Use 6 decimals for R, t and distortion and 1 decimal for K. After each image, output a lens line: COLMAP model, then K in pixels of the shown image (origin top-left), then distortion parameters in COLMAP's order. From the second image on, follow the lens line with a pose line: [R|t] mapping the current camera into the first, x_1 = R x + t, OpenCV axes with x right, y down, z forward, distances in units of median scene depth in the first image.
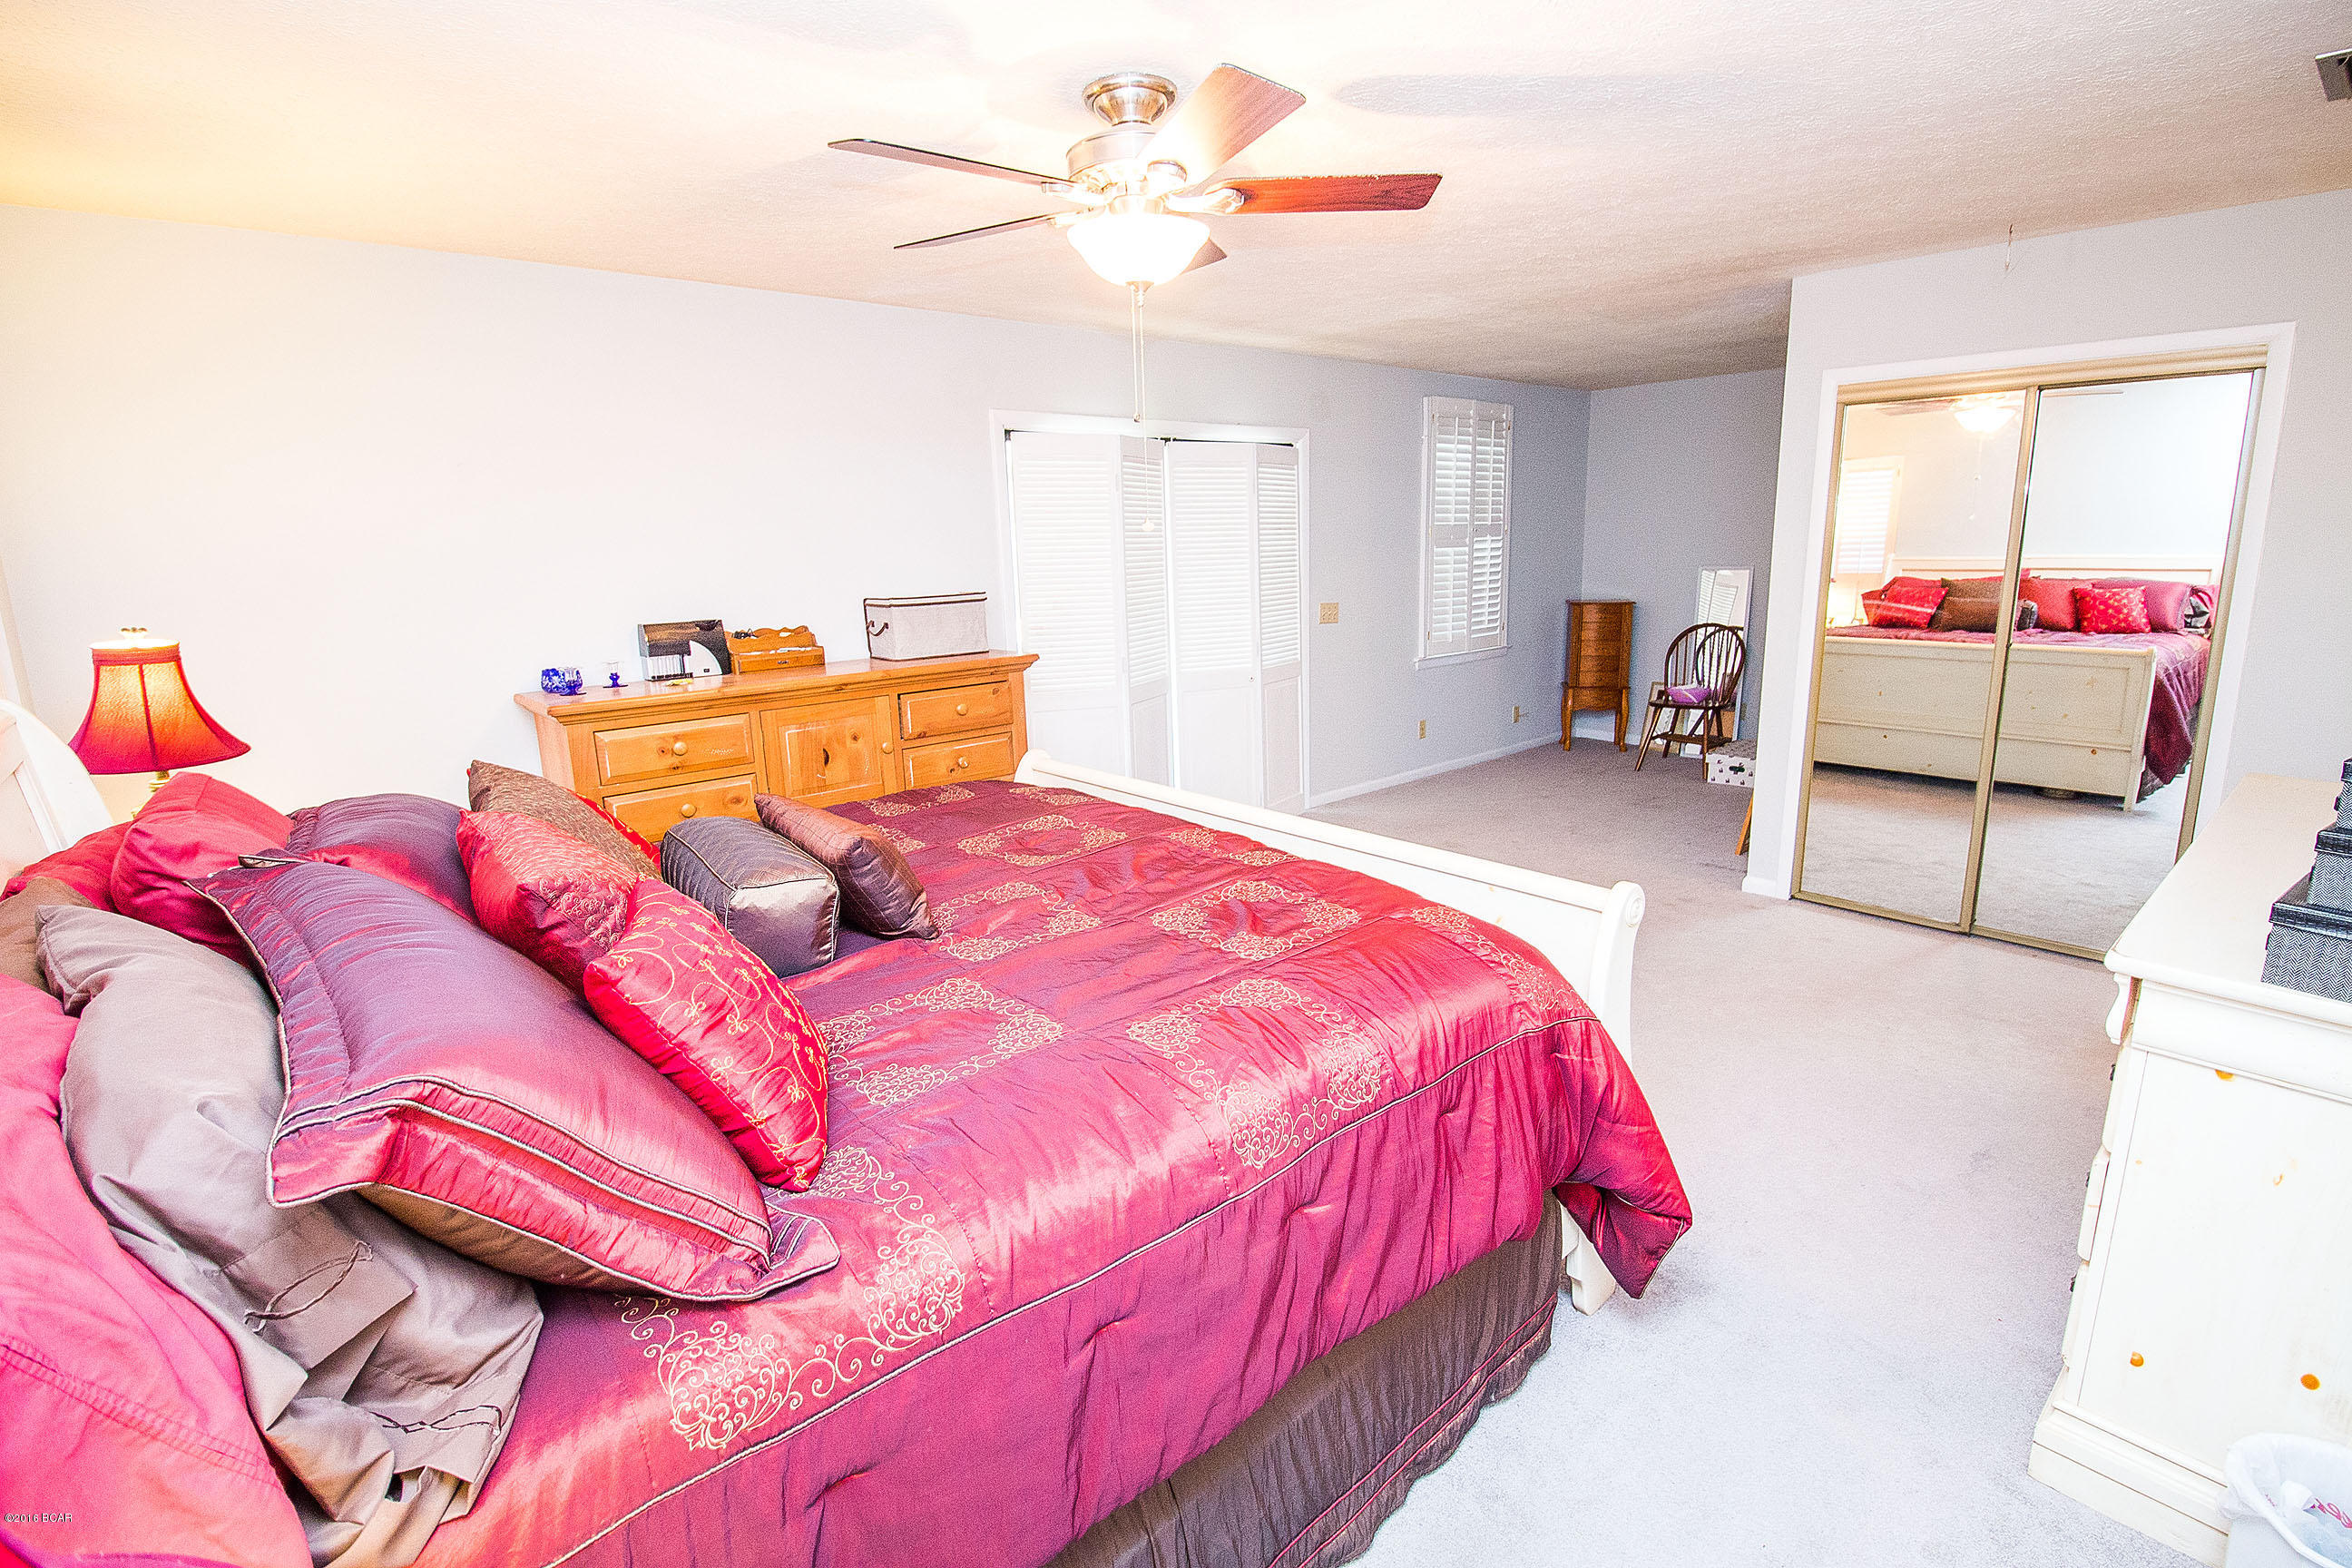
lens RADIAL K [[1129.1, 0, 1177.3], [0, 1129.1, 779.9], [0, 0, 1]] dist [-0.002211, -0.008800]
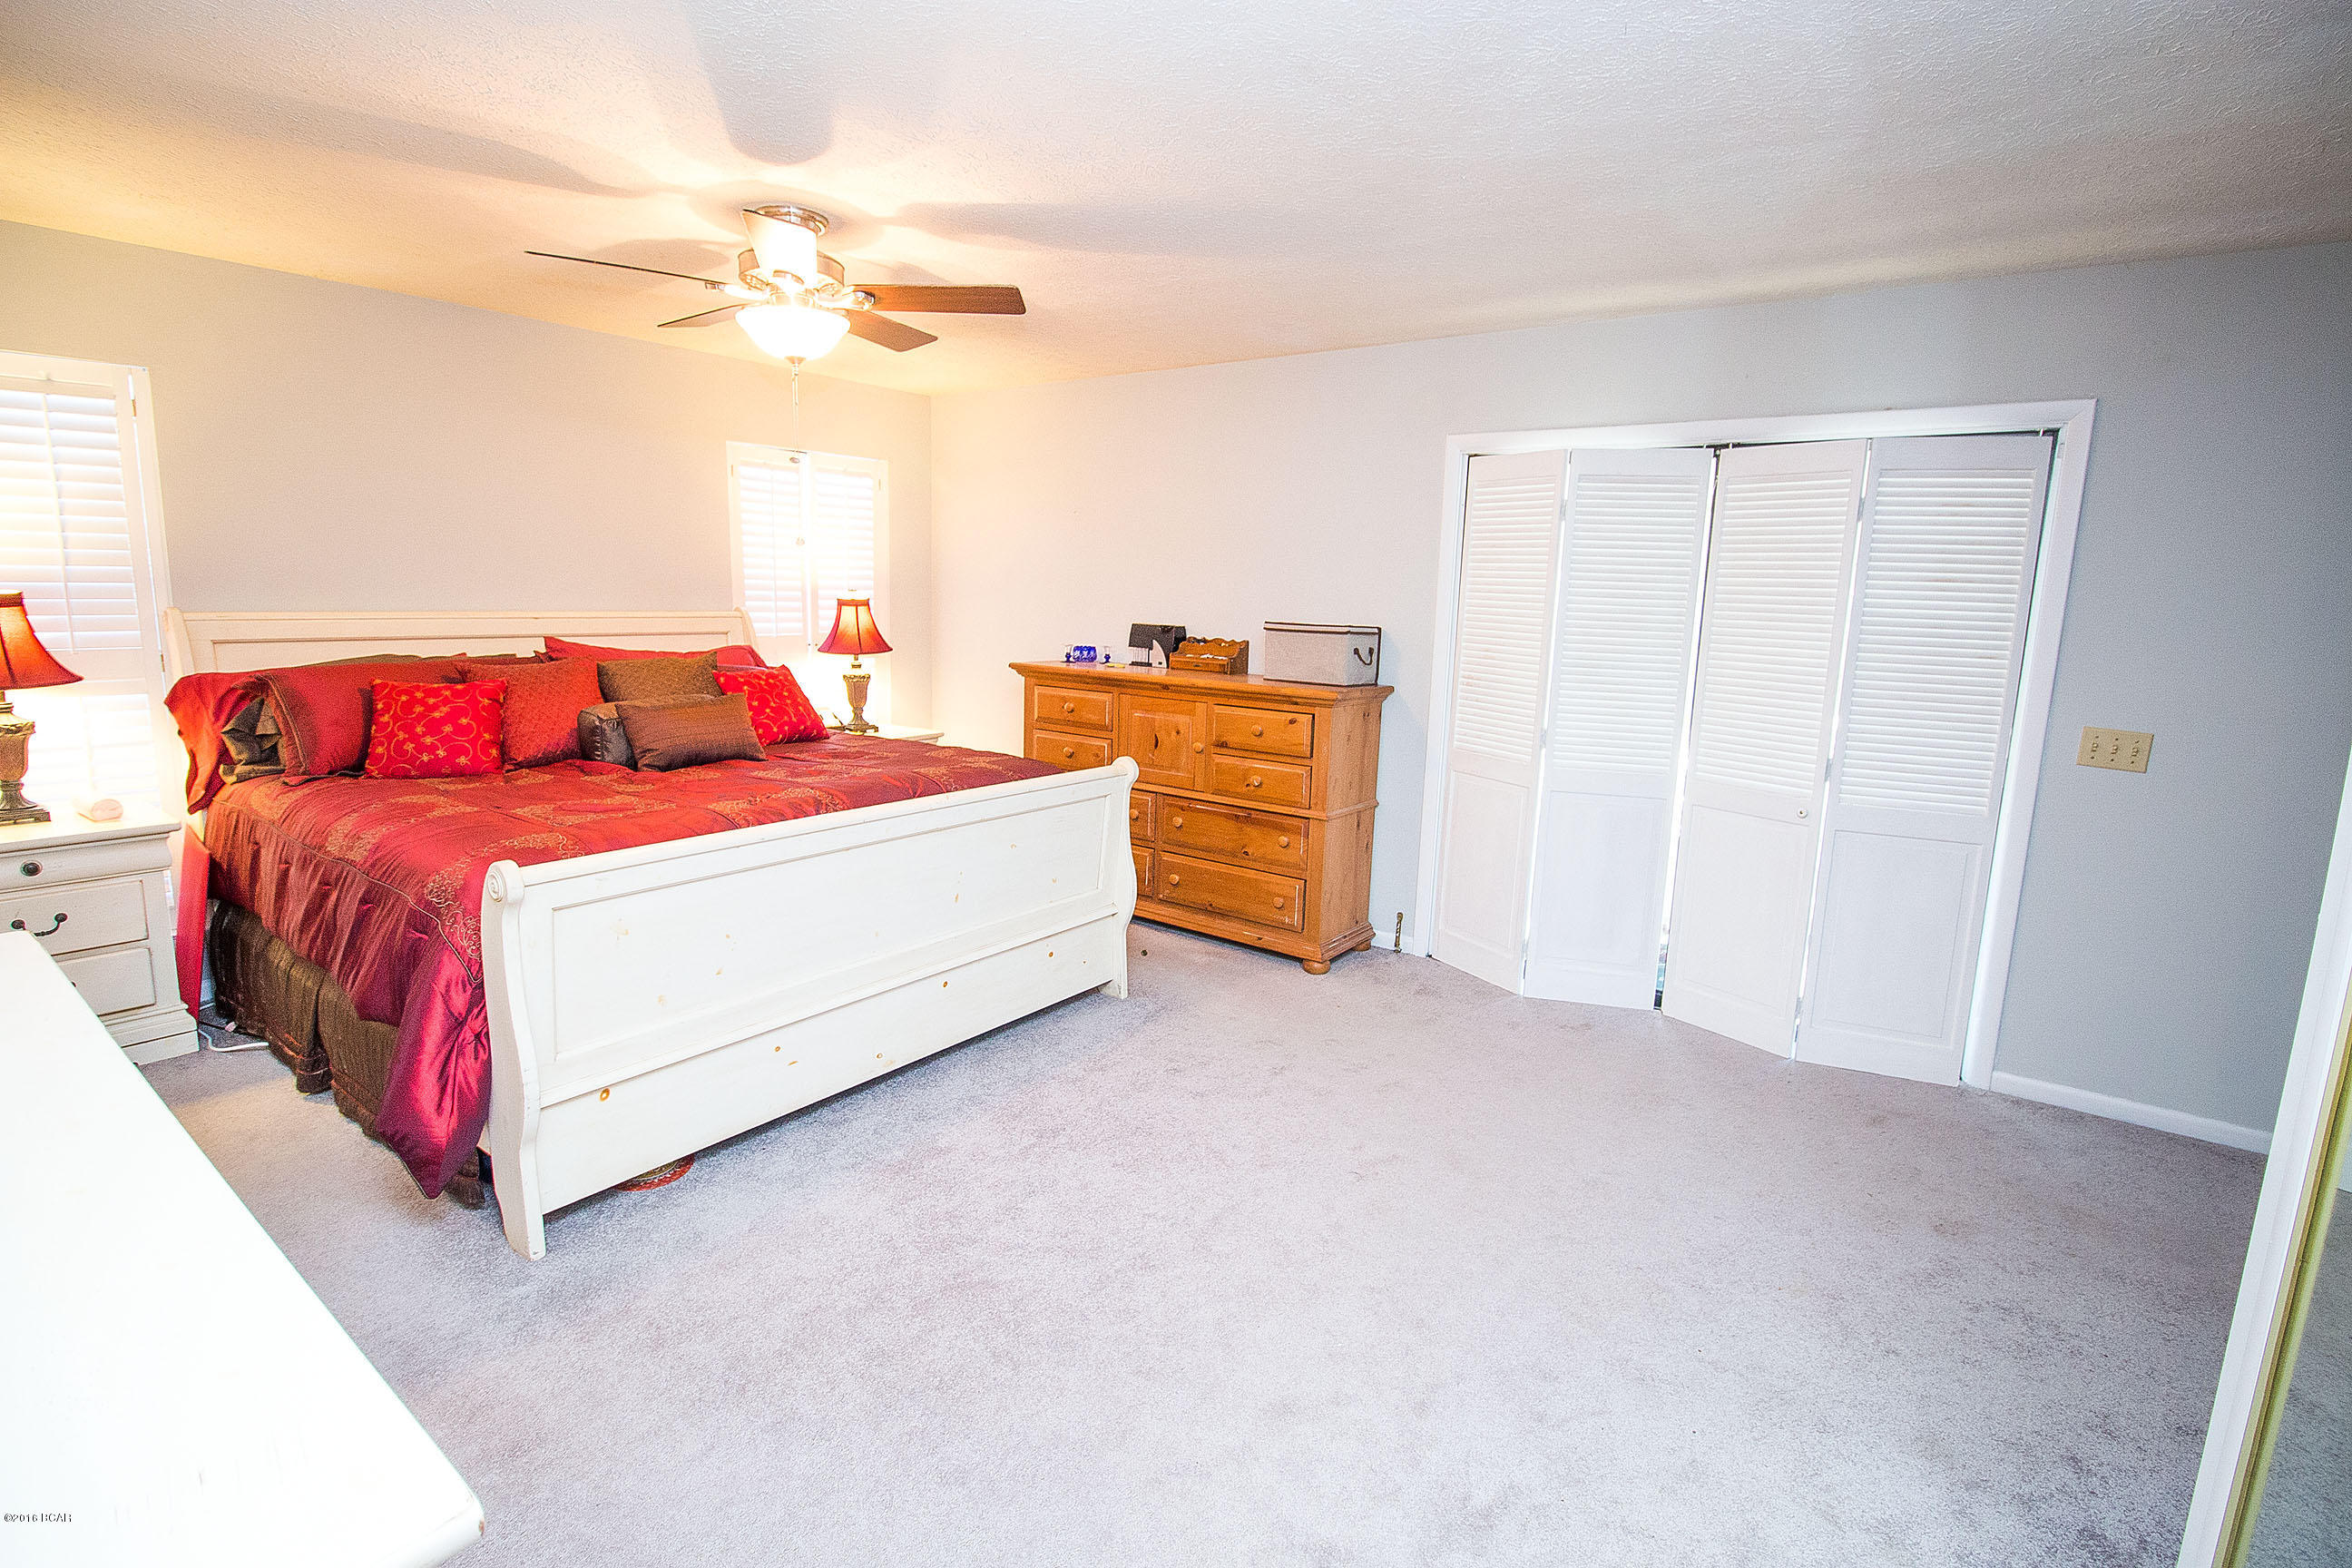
lens RADIAL K [[1129.1, 0, 1174.9], [0, 1129.1, 776.9], [0, 0, 1]] dist [-0.002211, -0.008800]
pose [[0.180020, 0.194488, -0.964244, 0.880787], [-0.244734, 0.958290, 0.147597, -0.169707], [0.952732, 0.209413, 0.220109, 0.768141]]
